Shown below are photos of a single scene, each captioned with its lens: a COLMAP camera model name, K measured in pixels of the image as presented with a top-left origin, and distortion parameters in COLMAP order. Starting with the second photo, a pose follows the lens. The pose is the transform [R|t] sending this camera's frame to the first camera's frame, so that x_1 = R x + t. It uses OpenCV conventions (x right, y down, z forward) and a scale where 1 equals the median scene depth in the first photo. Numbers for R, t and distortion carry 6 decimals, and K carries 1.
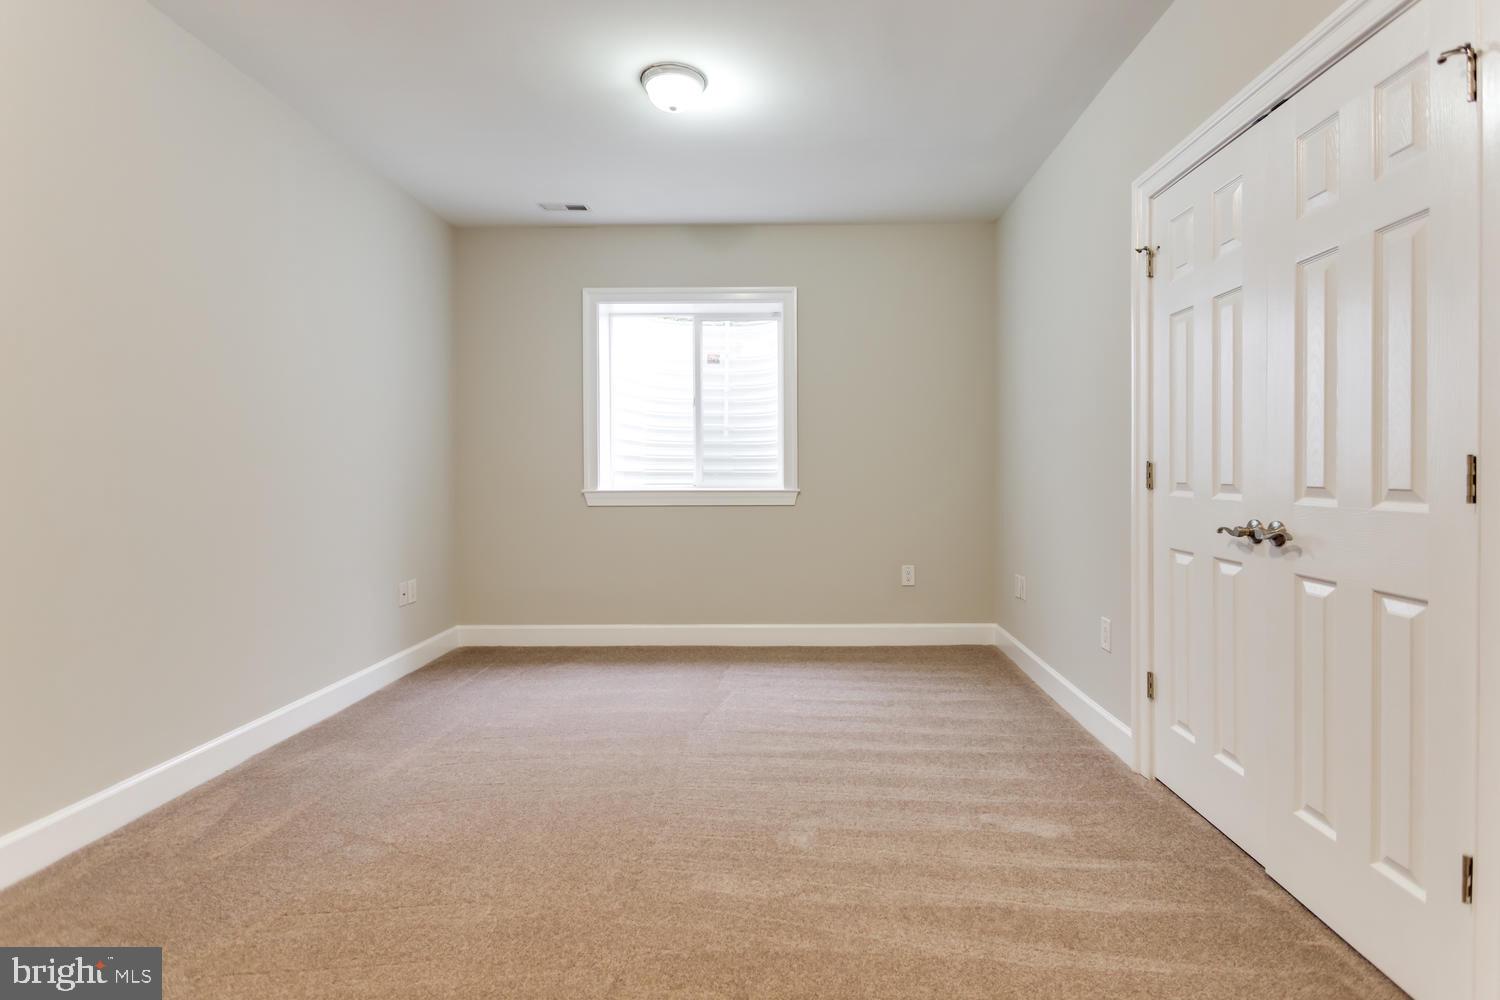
lens RADIAL K [[730.3, 0, 754.7], [0, 730.3, 478.9], [0, 0, 1]] dist [0.000003, -0.000781]
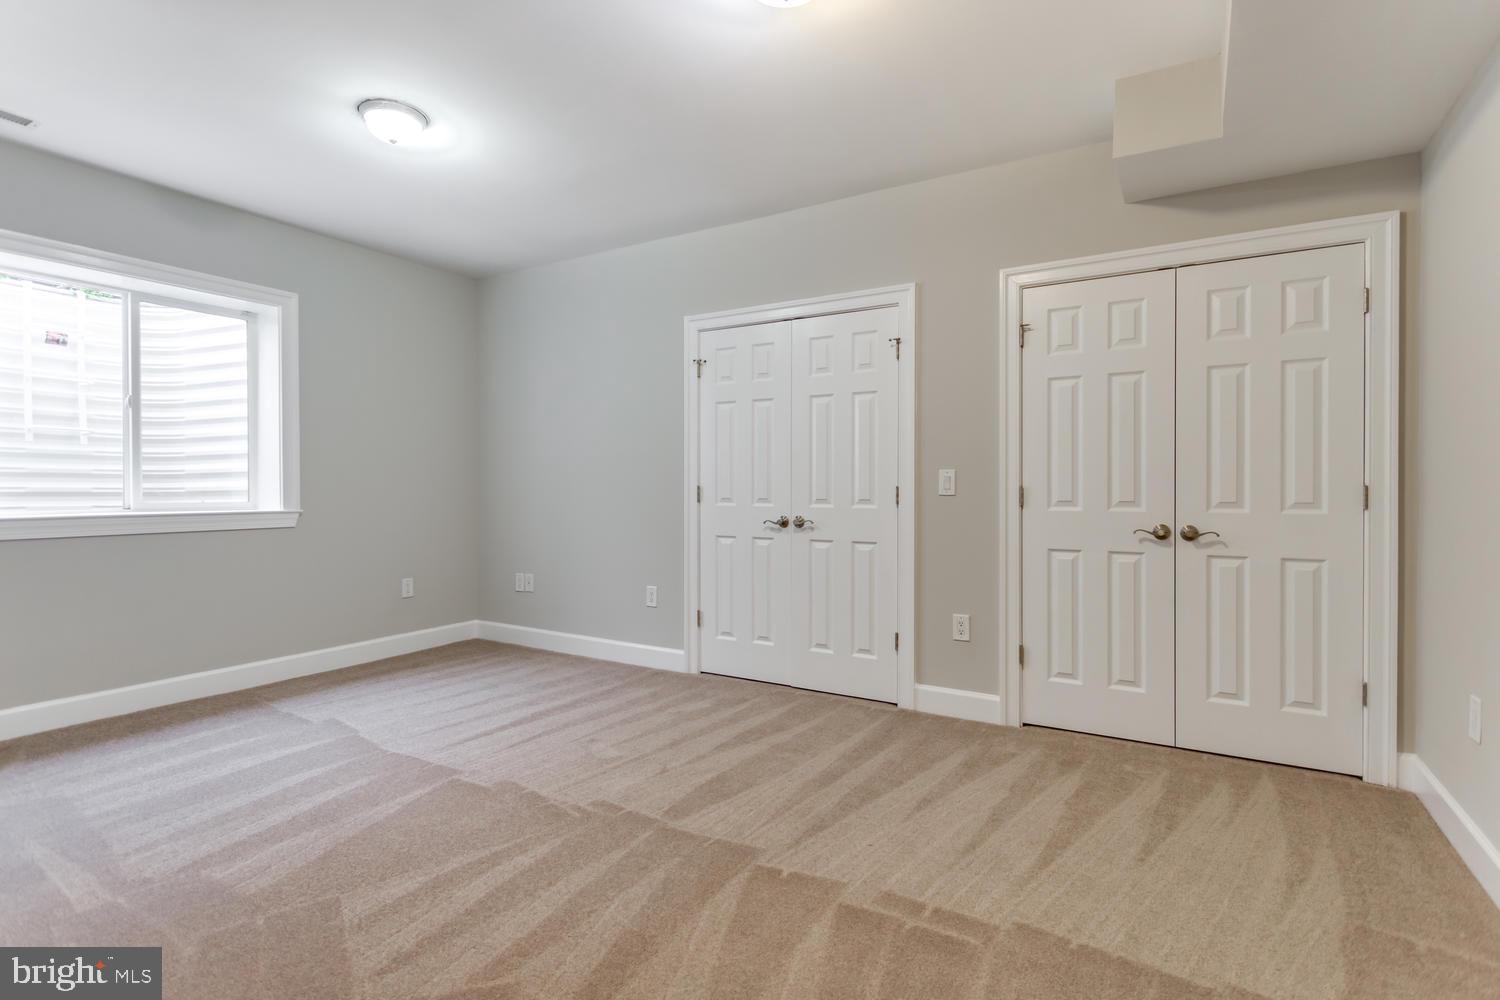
lens RADIAL K [[729.7, 0, 754.0], [0, 729.7, 494.7], [0, 0, 1]] dist [0.000824, -0.004723]
pose [[0.494001, -0.004064, 0.869452, -0.863186], [0.006392, 0.999979, 0.001042, -0.004281], [-0.869438, 0.005043, 0.494016, 0.052523]]
